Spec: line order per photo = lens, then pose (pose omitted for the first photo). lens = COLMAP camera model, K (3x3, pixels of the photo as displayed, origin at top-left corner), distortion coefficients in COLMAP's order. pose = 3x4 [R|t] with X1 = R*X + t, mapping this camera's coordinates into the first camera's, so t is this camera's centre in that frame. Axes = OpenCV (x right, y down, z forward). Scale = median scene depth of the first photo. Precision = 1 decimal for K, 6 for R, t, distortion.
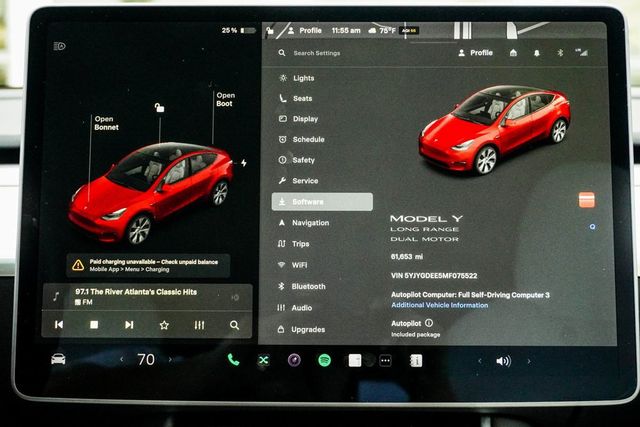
lens RADIAL K [[976.2, 0, 320.0], [0, 976.2, 213.5], [0, 0, 1]] dist [0.018010, -0.015126]
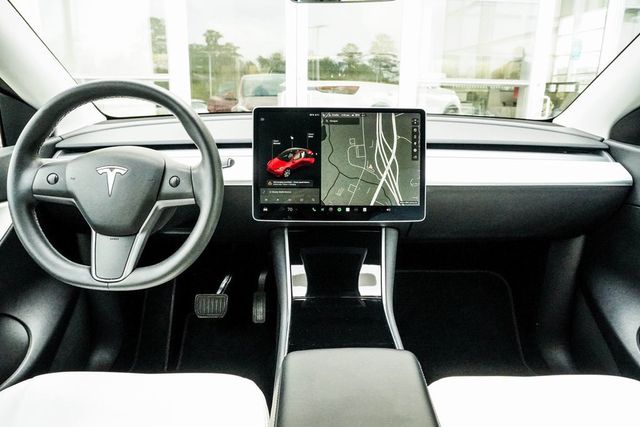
lens RADIAL K [[455.0, 0, 320.0], [0, 455.0, 213.5], [0, 0, 1]] dist [-0.035894, 0.004454]
pose [[0.999581, -0.001194, 0.028928, -0.112665], [-0.003141, 0.988778, 0.149356, -0.084285], [-0.028781, -0.149384, 0.988360, -0.645677]]
